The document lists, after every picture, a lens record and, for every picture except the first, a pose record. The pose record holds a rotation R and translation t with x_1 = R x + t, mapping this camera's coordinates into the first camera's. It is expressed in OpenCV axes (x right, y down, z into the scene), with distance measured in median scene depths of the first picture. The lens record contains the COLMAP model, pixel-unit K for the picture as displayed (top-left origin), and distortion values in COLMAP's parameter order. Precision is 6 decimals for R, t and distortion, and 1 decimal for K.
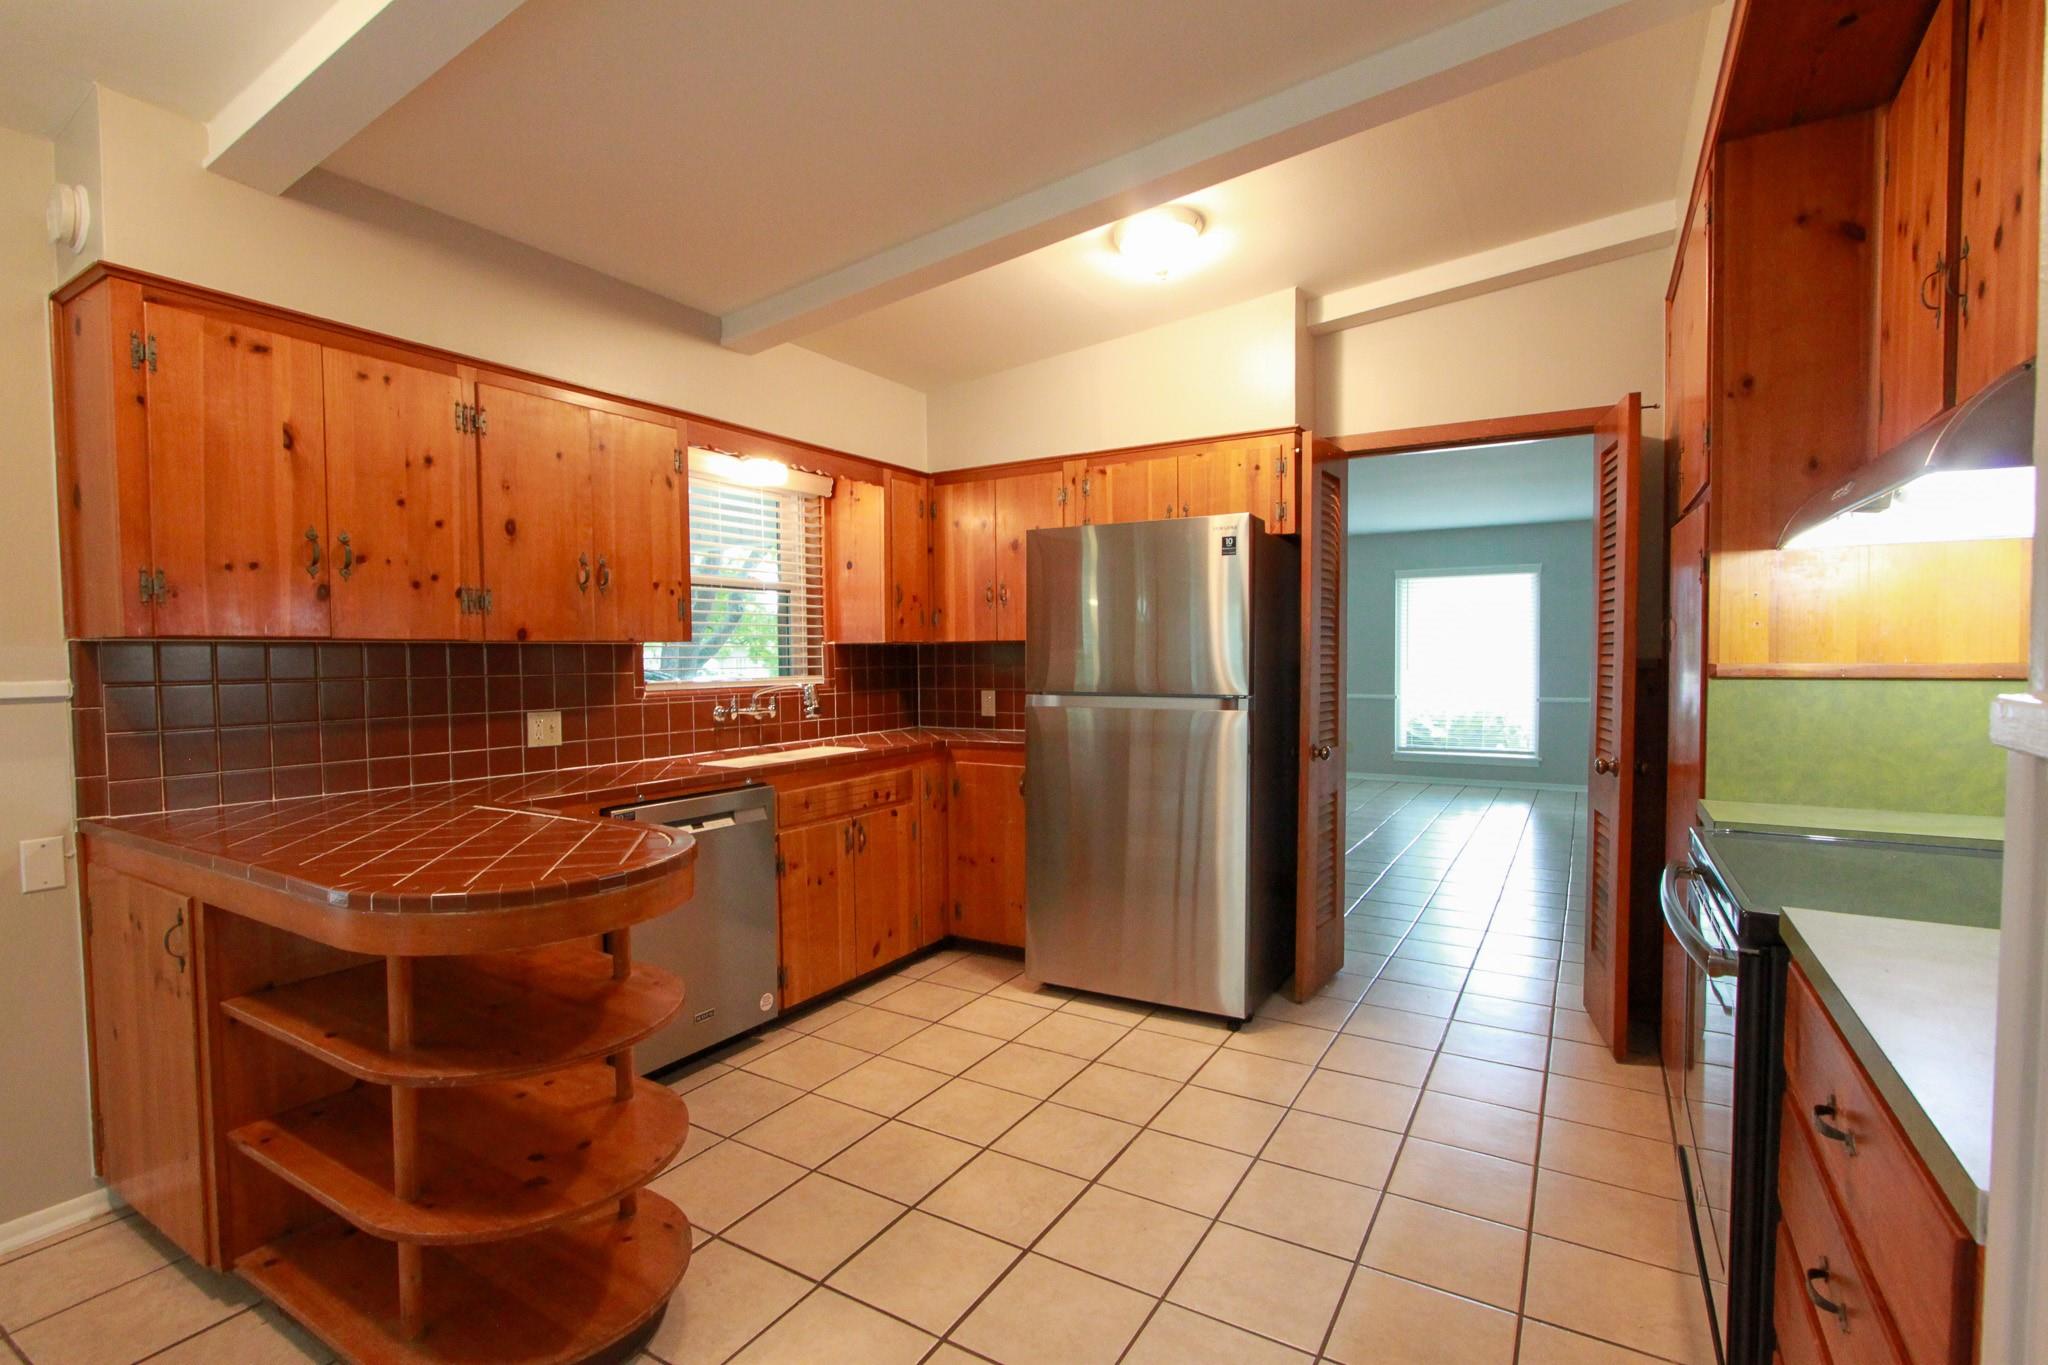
lens RADIAL K [[945.9, 0, 1015.2], [0, 945.9, 690.0], [0, 0, 1]] dist [-0.020217, 0.002194]
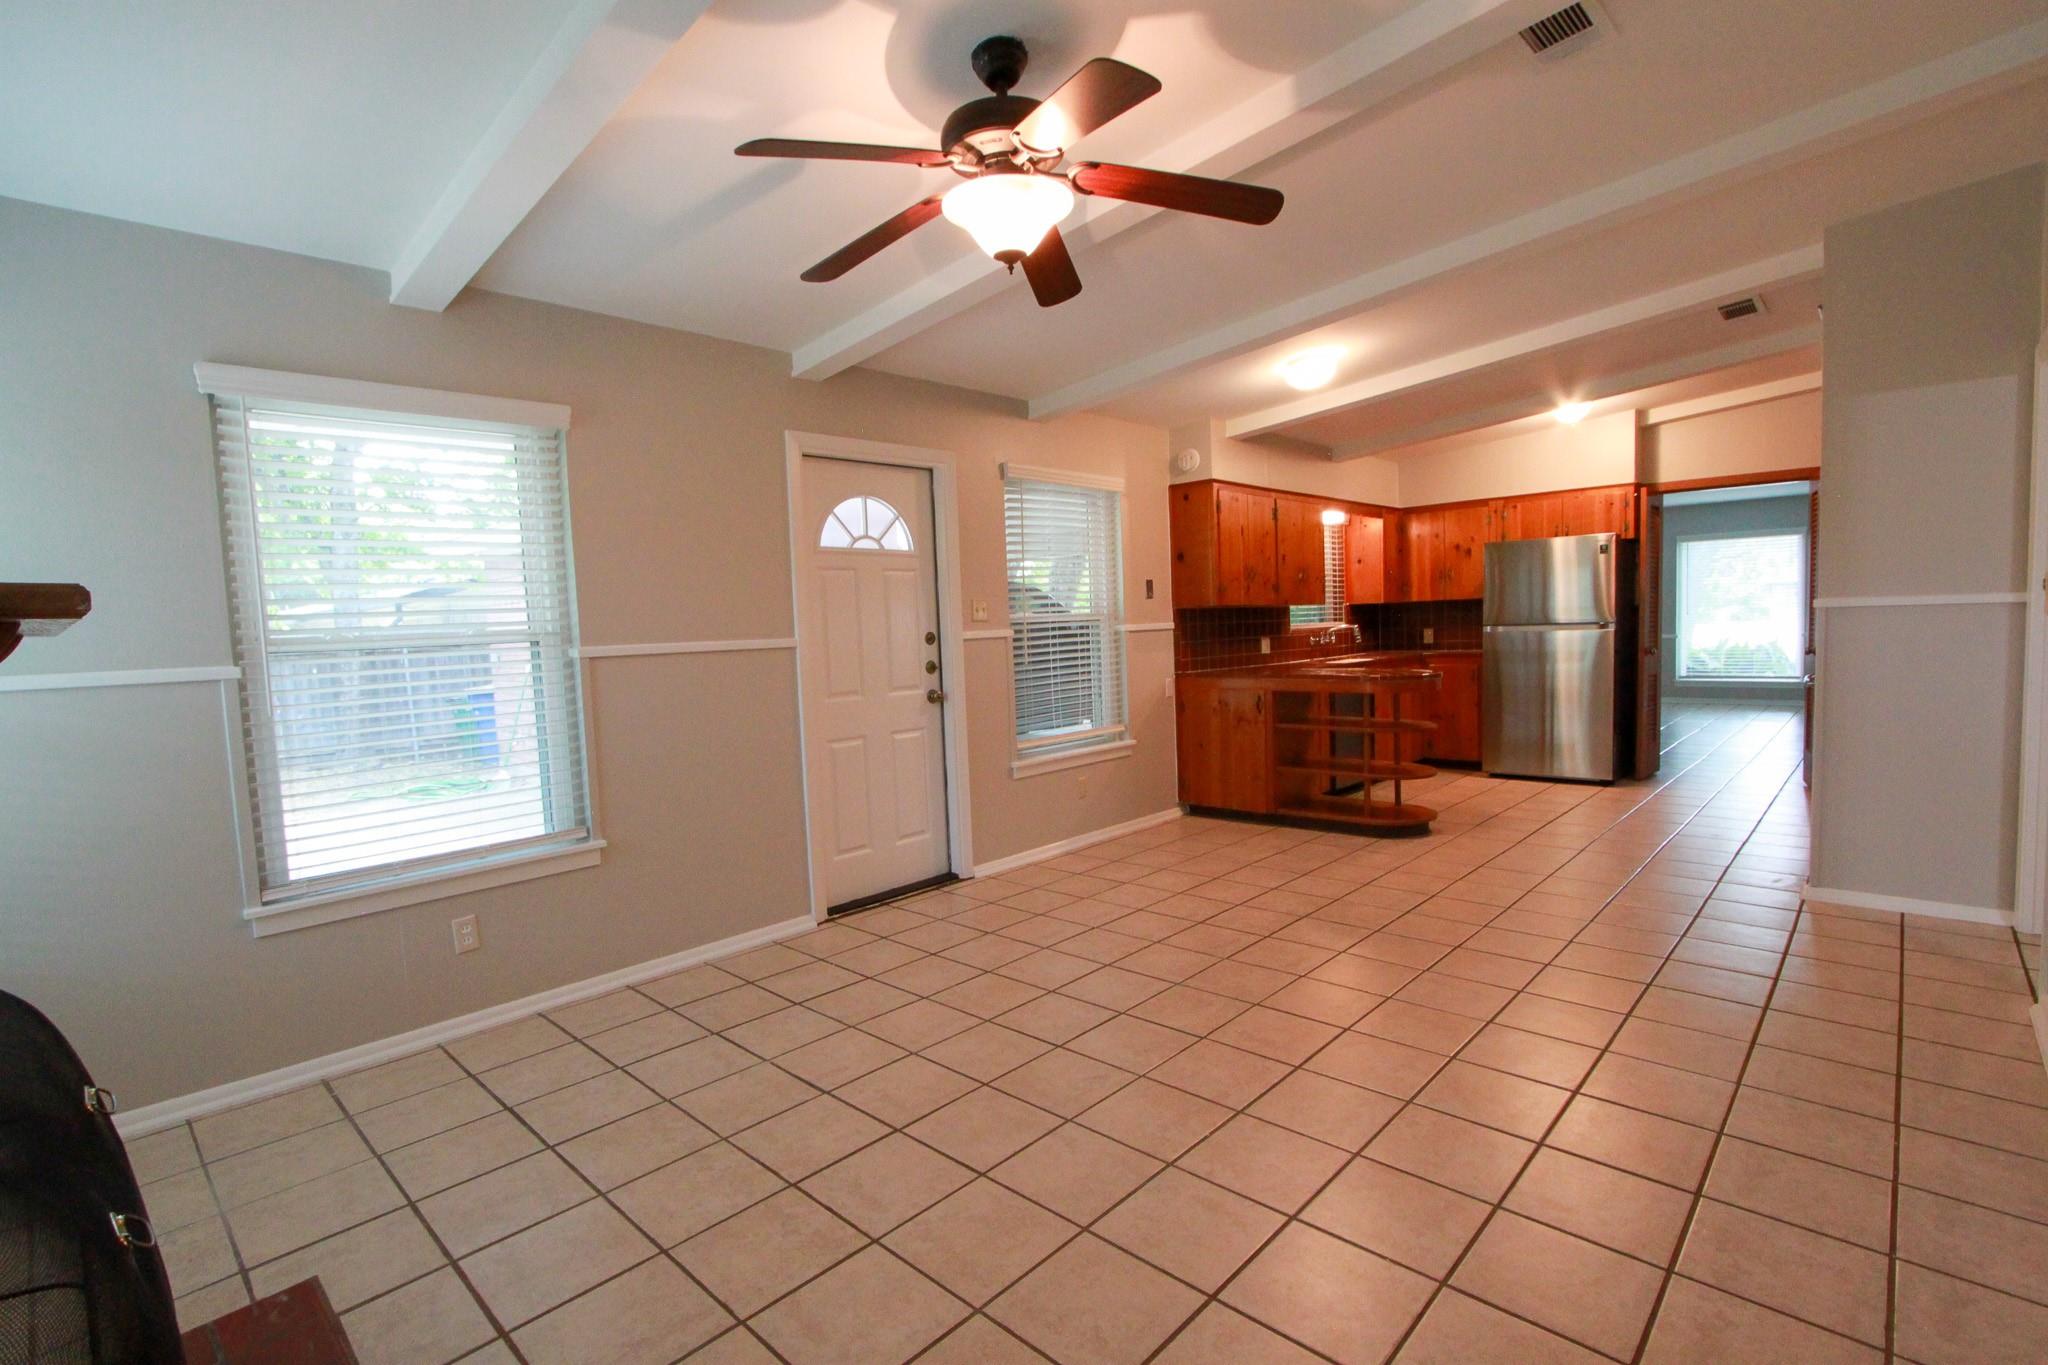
lens RADIAL K [[945.9, 0, 1017.8], [0, 945.9, 695.5], [0, 0, 1]] dist [-0.020217, 0.002194]
pose [[0.976938, -0.012329, -0.213165, -0.466017], [0.020898, 0.999060, 0.037991, 0.048469], [0.212497, -0.041570, 0.976277, -1.010989]]
